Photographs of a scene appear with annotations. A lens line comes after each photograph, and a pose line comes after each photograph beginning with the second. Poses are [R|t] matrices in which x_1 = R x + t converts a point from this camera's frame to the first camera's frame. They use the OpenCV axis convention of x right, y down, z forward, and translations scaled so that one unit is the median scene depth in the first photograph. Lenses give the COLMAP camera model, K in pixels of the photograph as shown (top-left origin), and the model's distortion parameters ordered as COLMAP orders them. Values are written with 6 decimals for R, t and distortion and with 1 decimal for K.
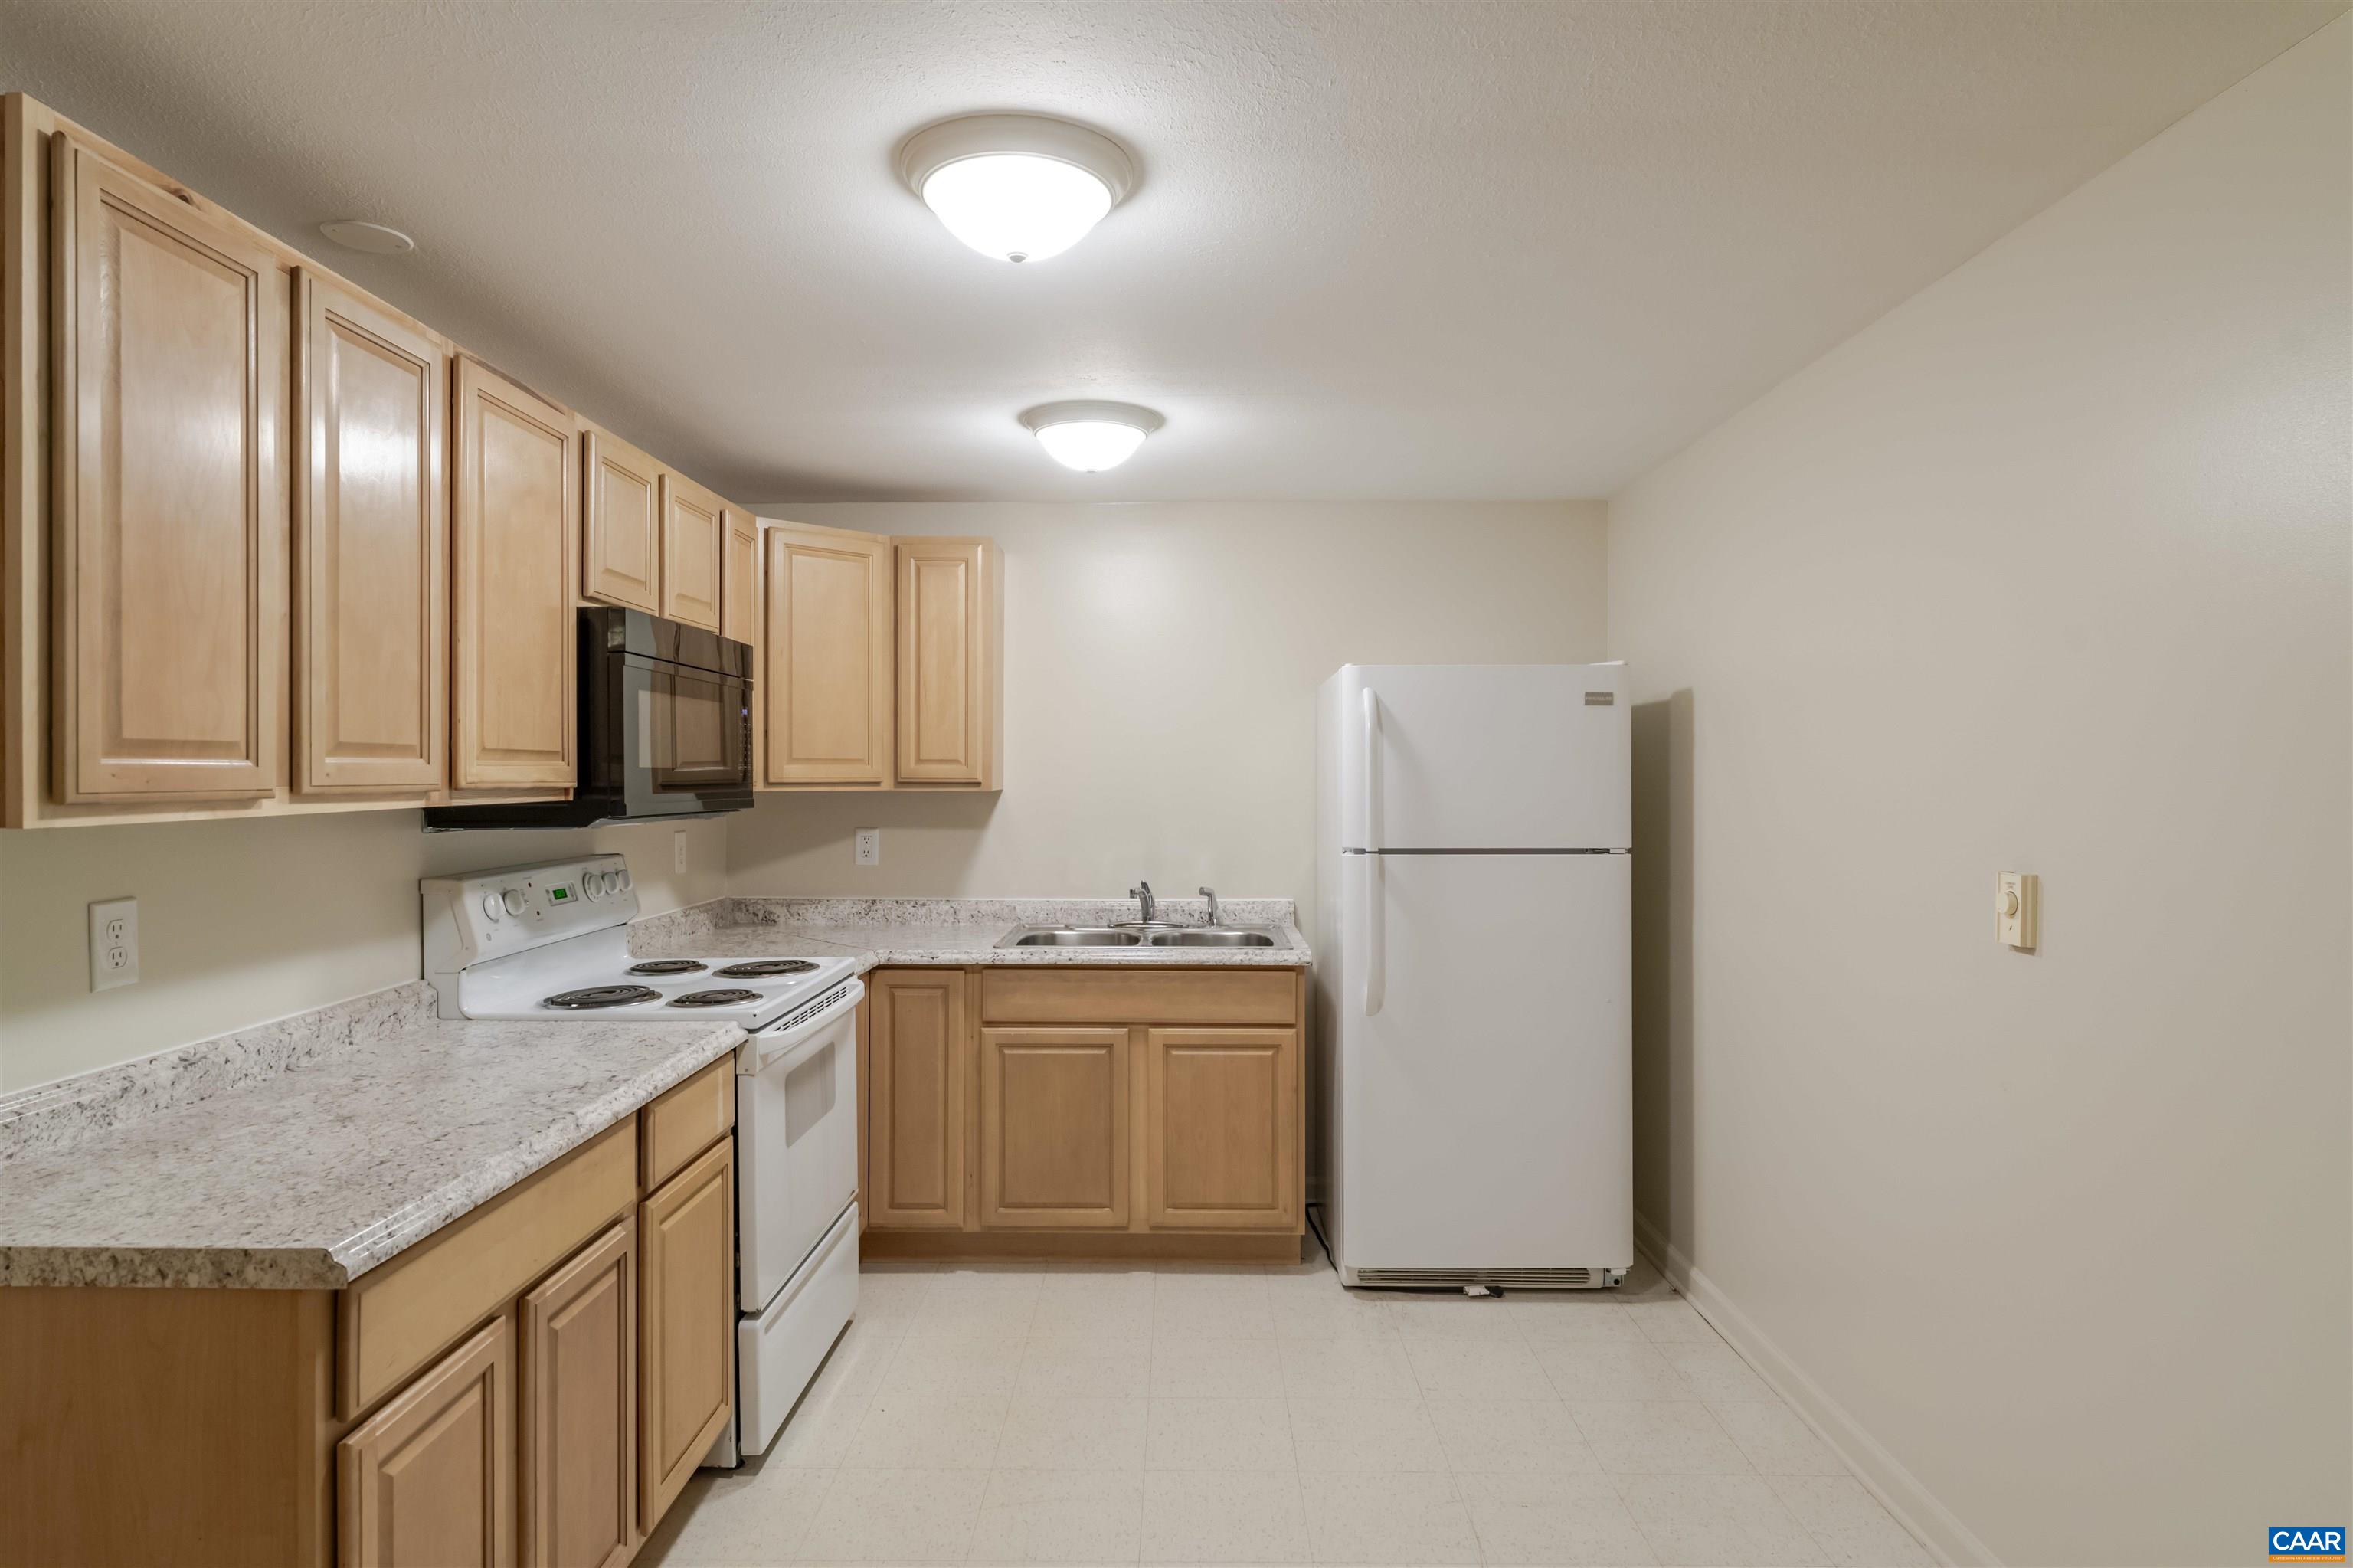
lens RADIAL K [[1312.6, 0, 1172.0], [0, 1312.6, 779.2], [0, 0, 1]] dist [-0.012183, -0.000560]
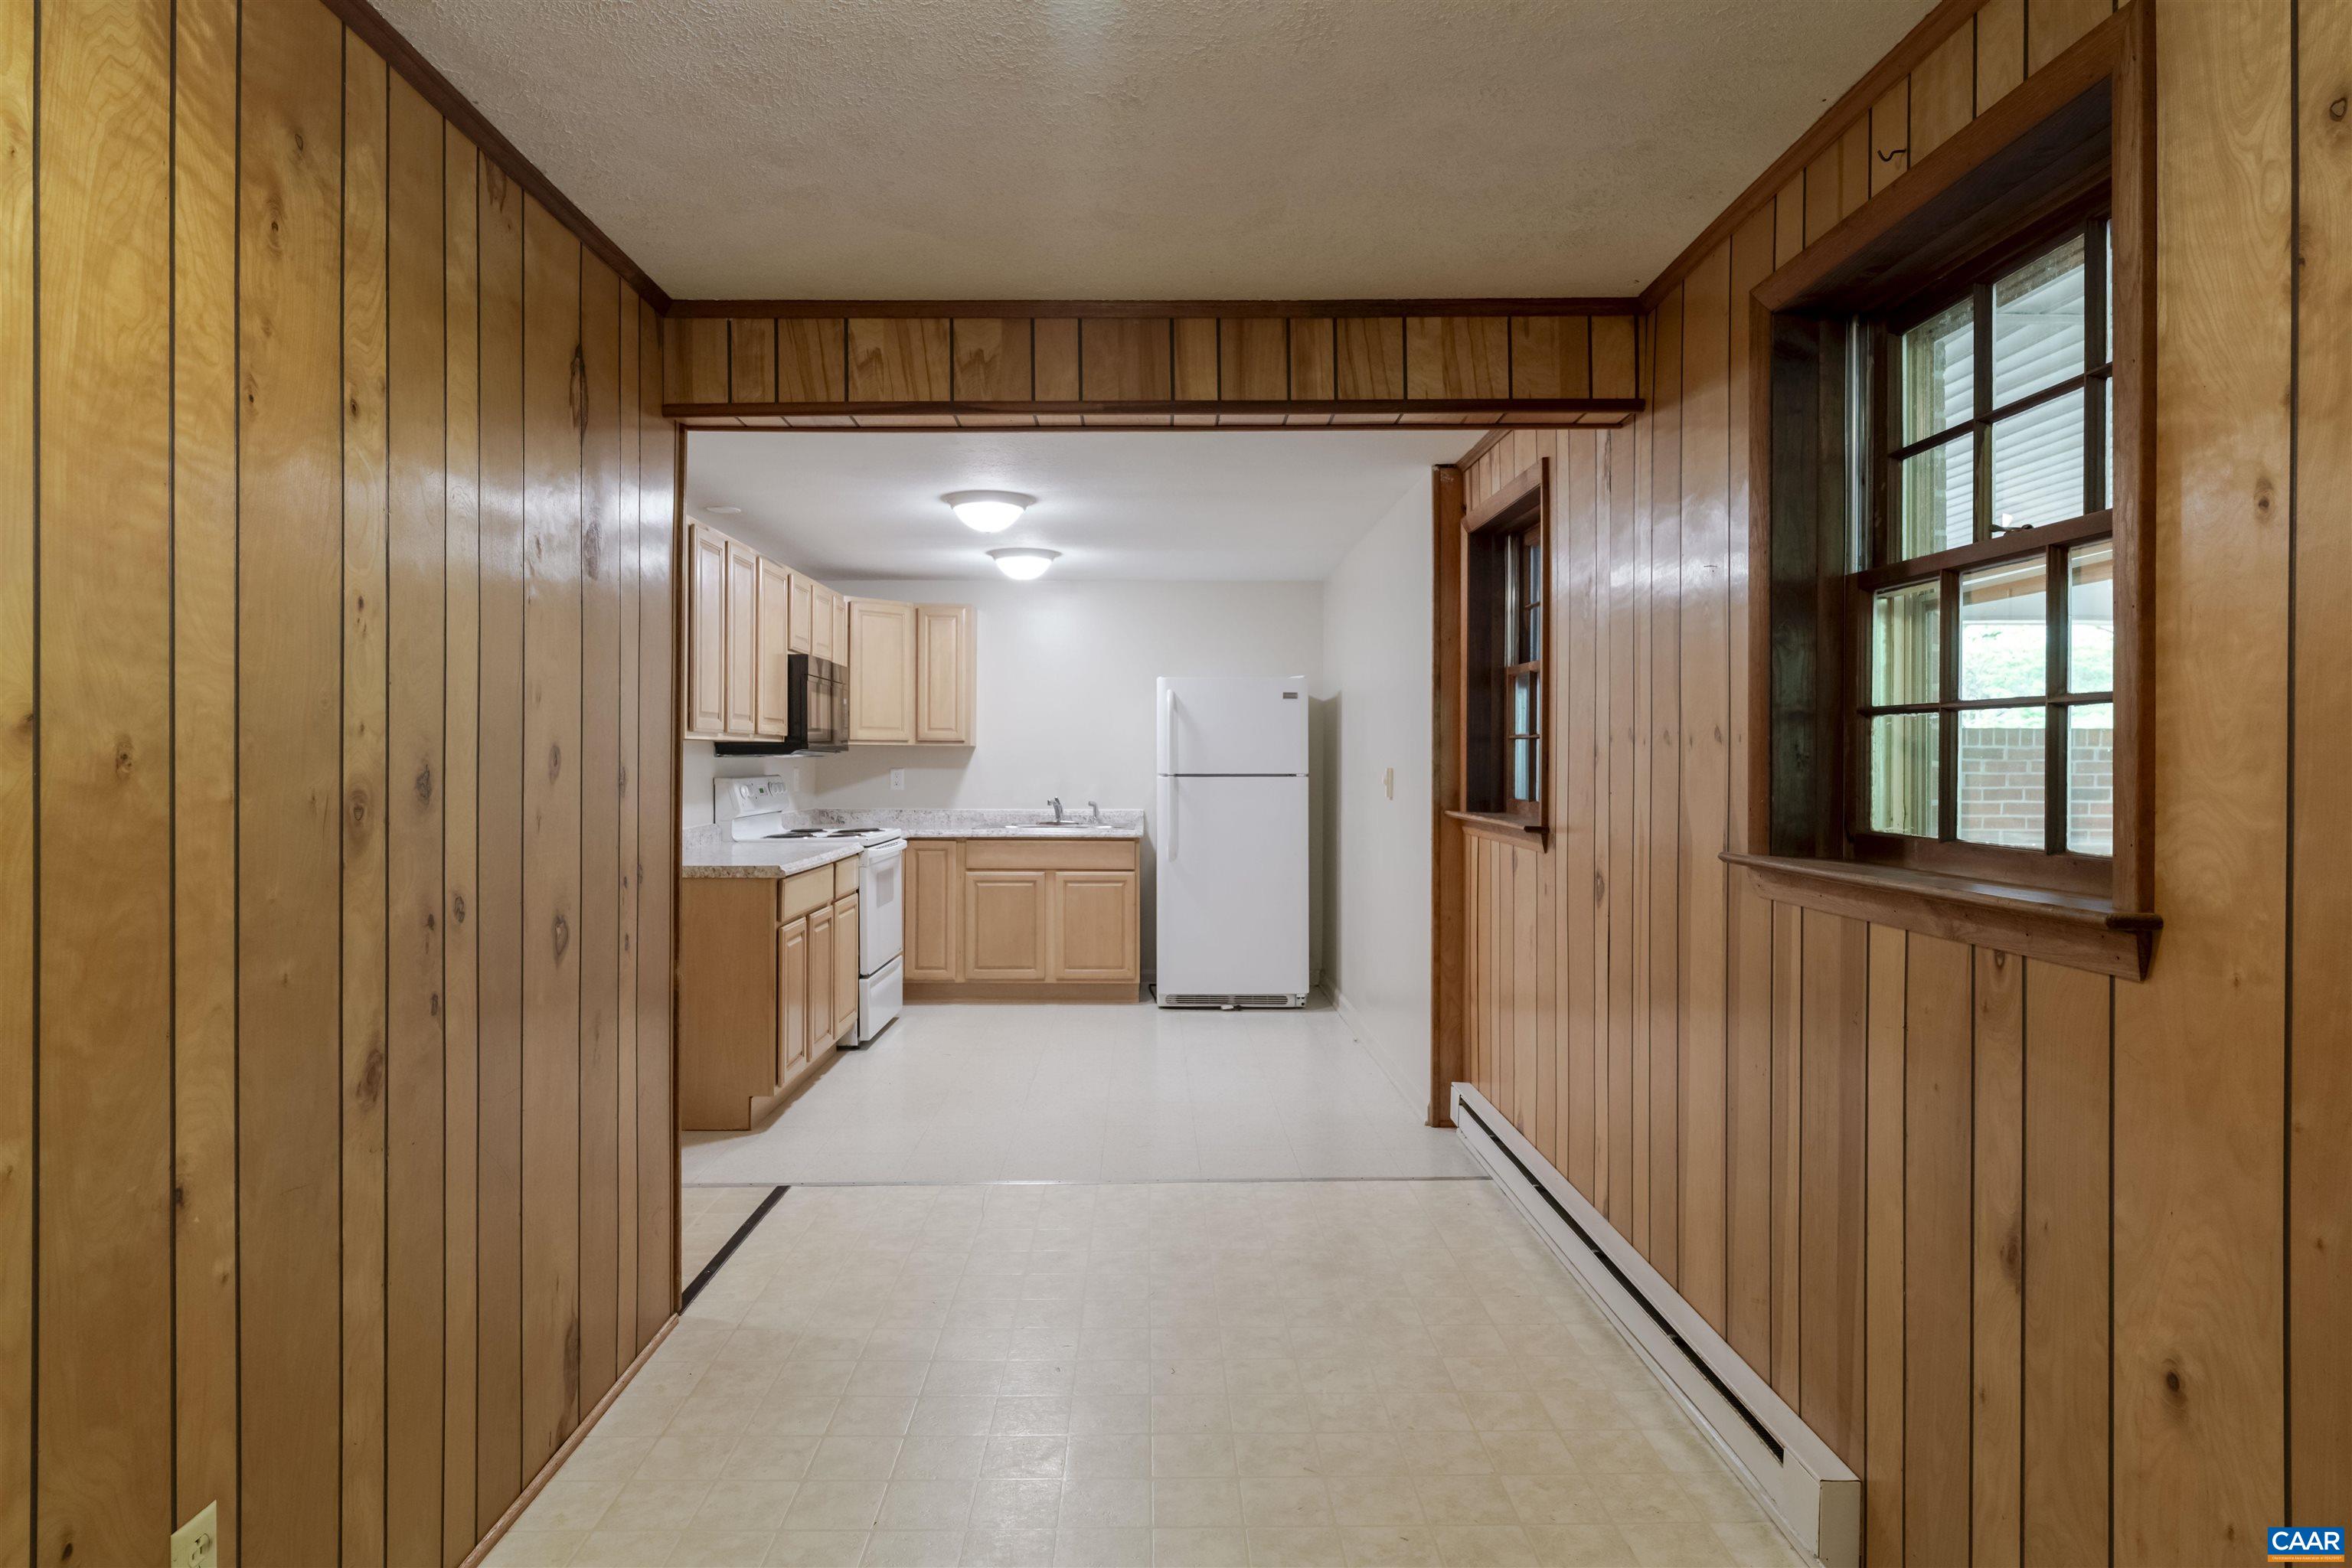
lens RADIAL K [[1312.0, 0, 1163.1], [0, 1312.0, 770.6], [0, 0, 1]] dist [-0.012183, -0.000560]
pose [[0.999720, 0.001228, 0.023616, 0.094712], [-0.001312, 0.999993, 0.003539, 0.041386], [-0.023611, -0.003569, 0.999715, -0.905059]]
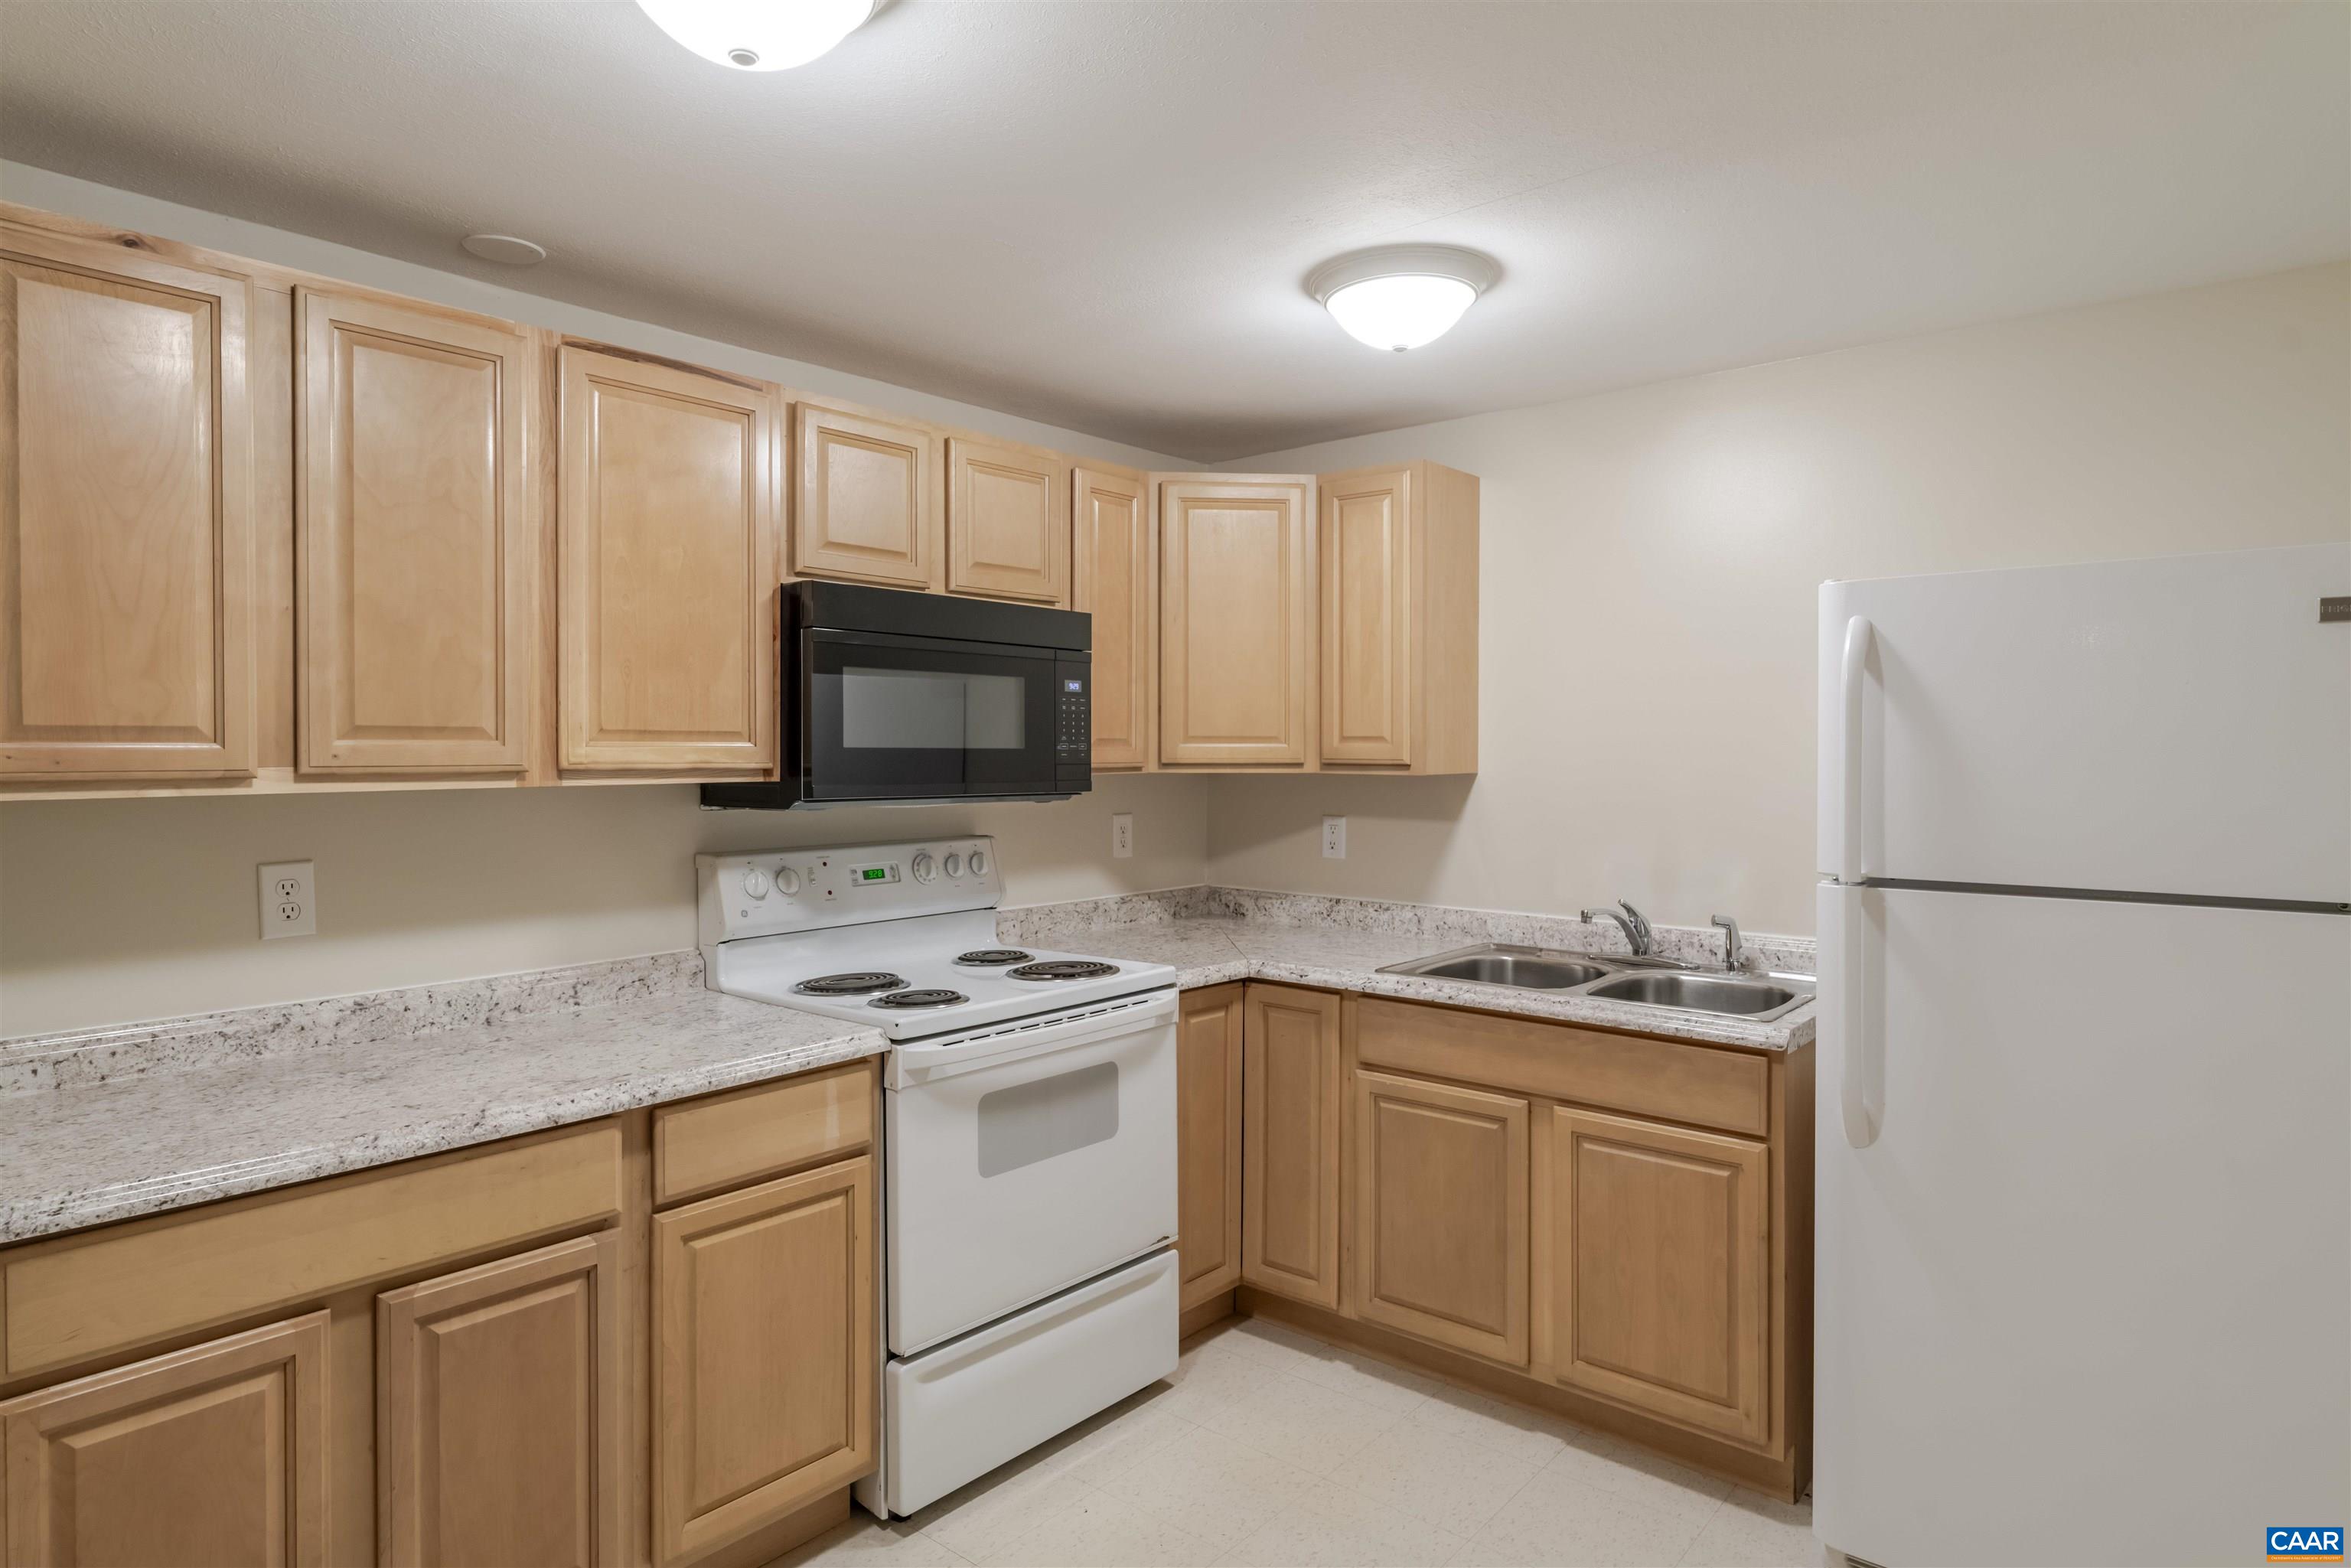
lens RADIAL K [[1311.4, 0, 1166.4], [0, 1311.4, 761.6], [0, 0, 1]] dist [-0.012183, -0.000560]
pose [[0.768640, 0.004927, -0.639662, 0.291846], [-0.002601, 0.999986, 0.004577, -0.002812], [0.639676, -0.001854, 0.768642, 0.322026]]
